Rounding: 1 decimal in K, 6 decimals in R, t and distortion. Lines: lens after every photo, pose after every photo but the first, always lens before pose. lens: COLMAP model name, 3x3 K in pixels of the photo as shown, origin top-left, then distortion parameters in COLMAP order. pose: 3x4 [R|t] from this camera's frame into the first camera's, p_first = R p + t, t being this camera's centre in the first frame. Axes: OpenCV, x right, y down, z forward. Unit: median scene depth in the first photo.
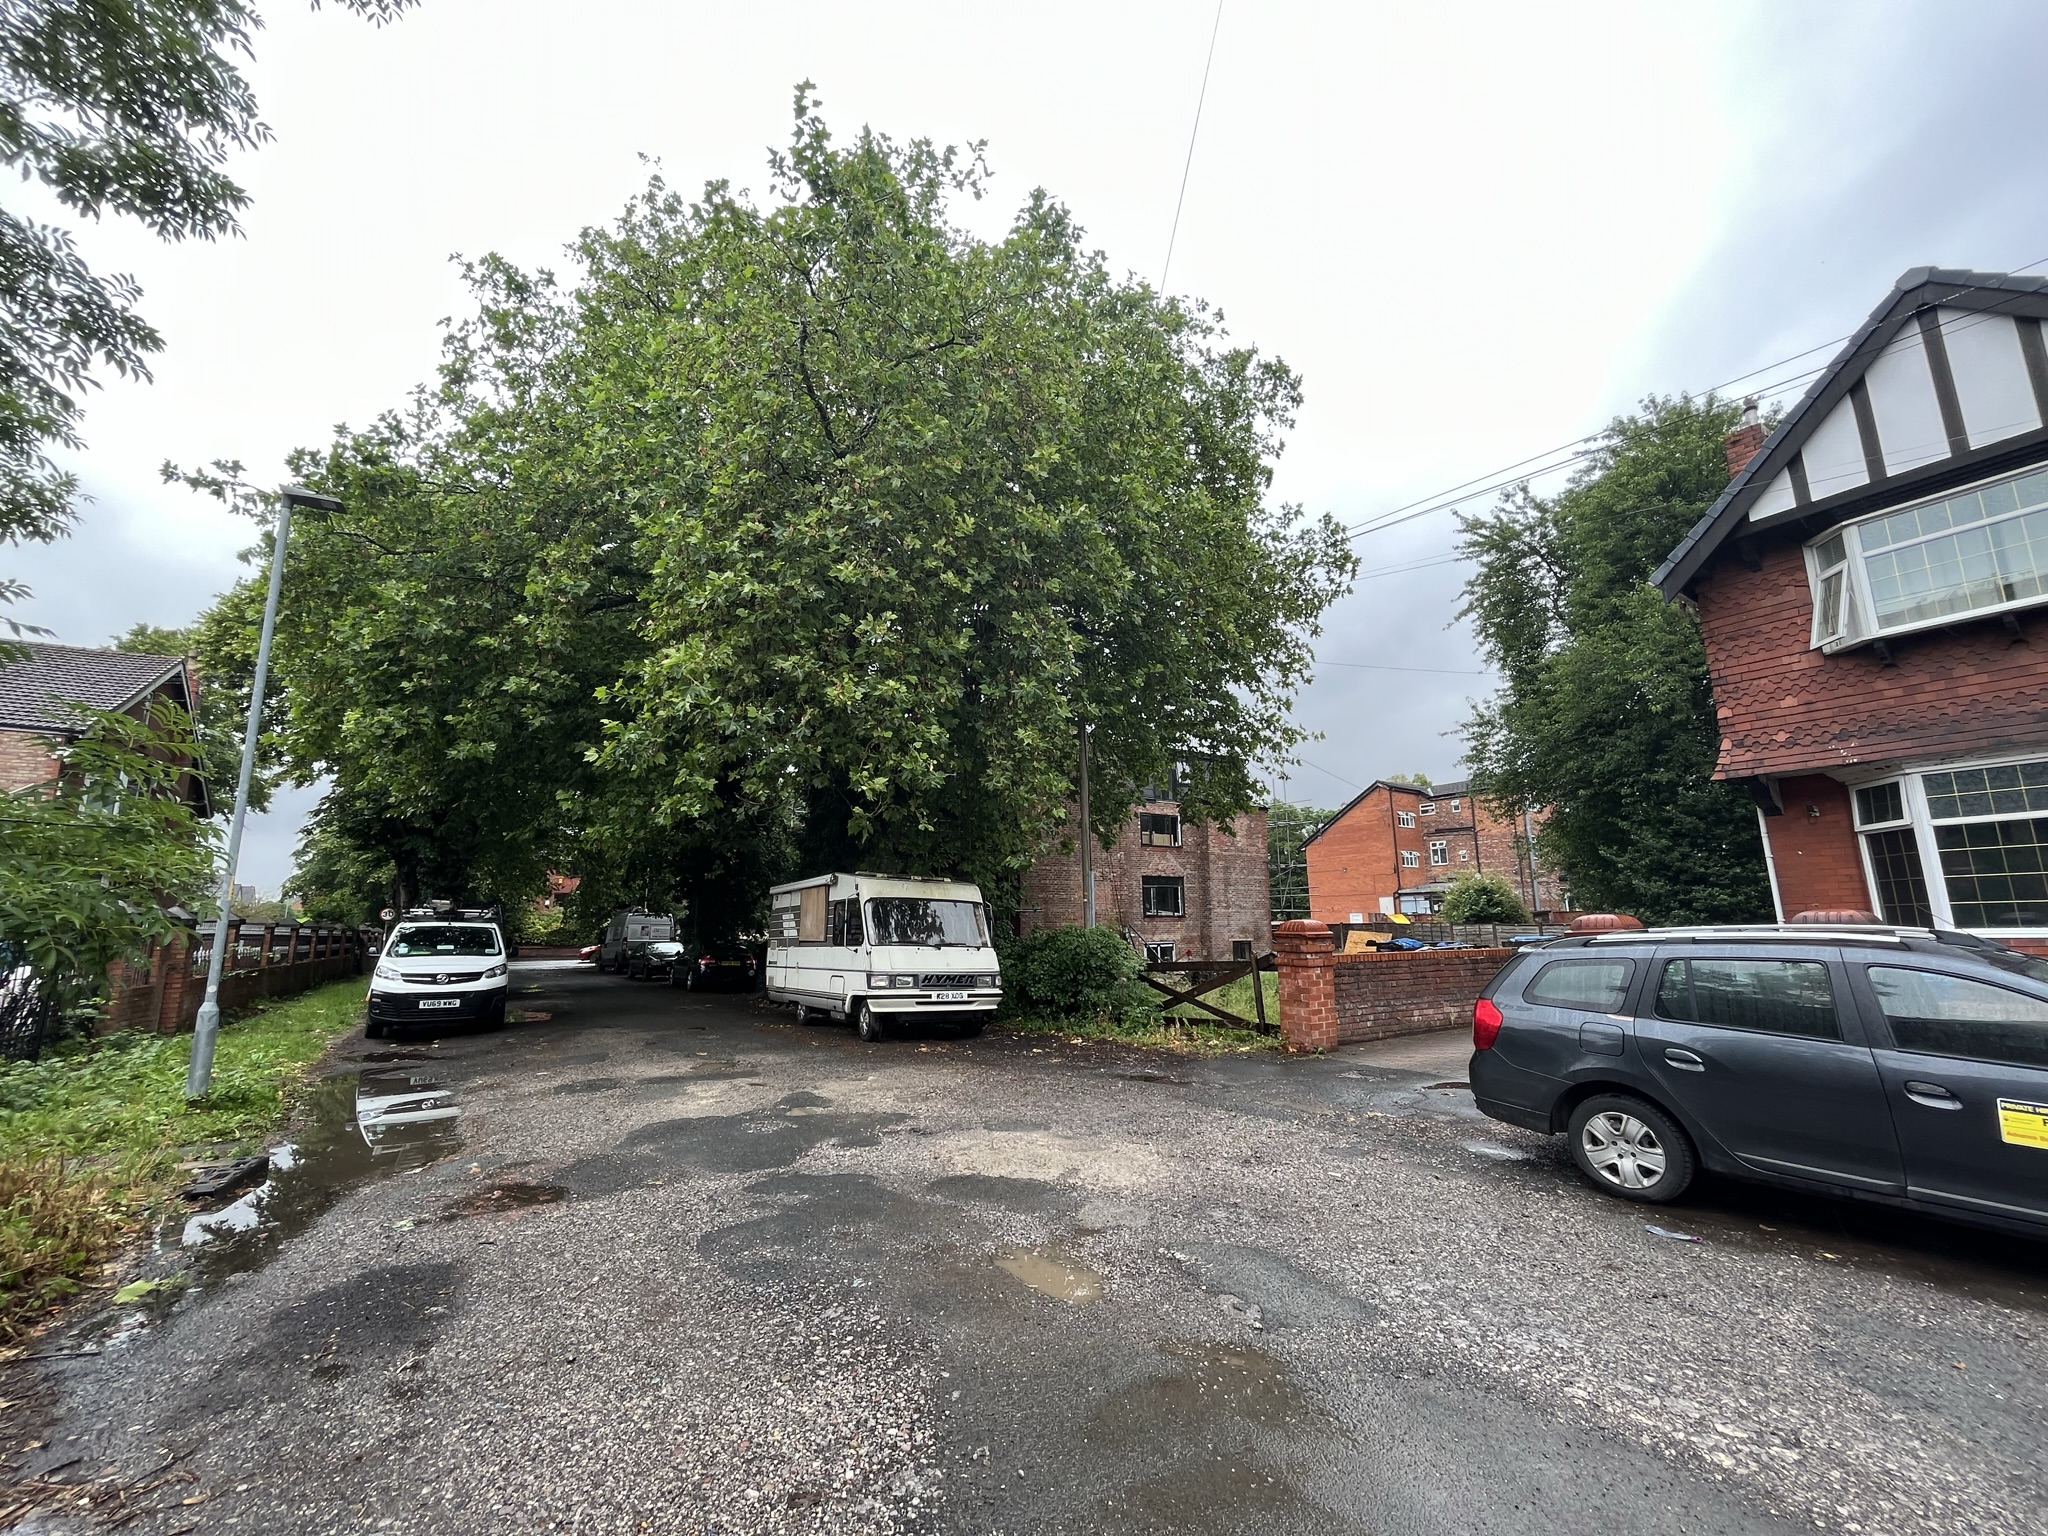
lens RADIAL K [[822.4, 0, 1022.2], [0, 822.4, 773.6], [0, 0, 1]] dist [-0.006962, 0.000912]
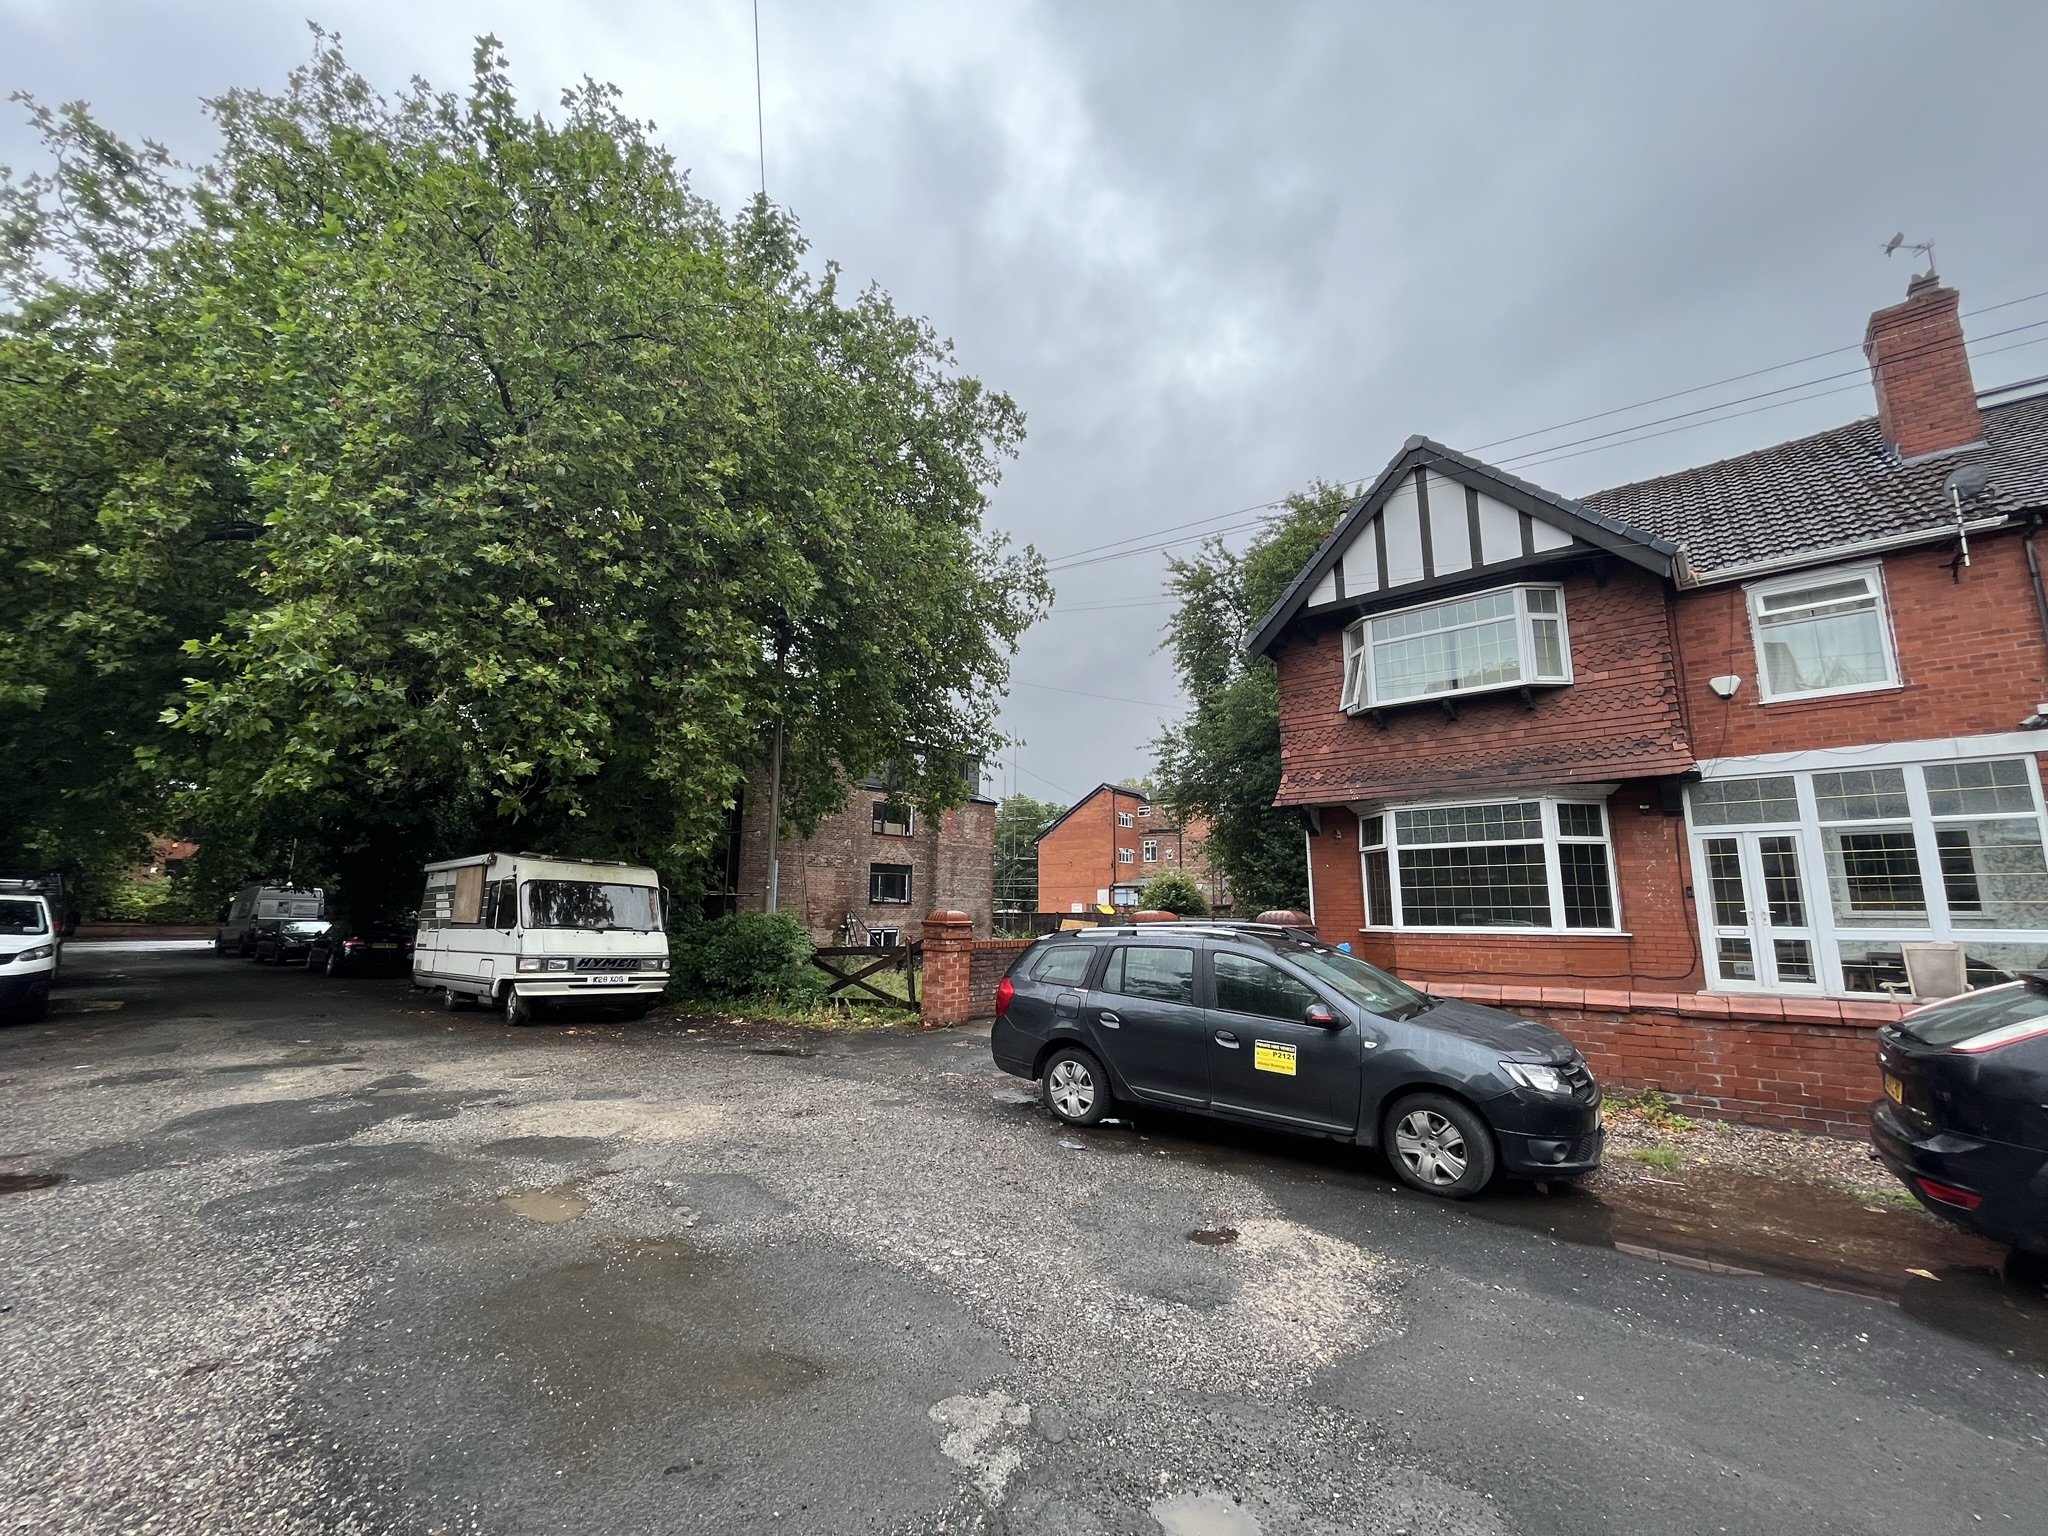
lens RADIAL K [[822.4, 0, 1022.5], [0, 822.4, 773.7], [0, 0, 1]] dist [-0.006962, 0.000912]
pose [[0.958521, 0.063214, 0.277922, 0.119347], [-0.068063, 0.997650, 0.007823, -0.026872], [-0.276775, -0.026414, 0.960572, -0.117242]]
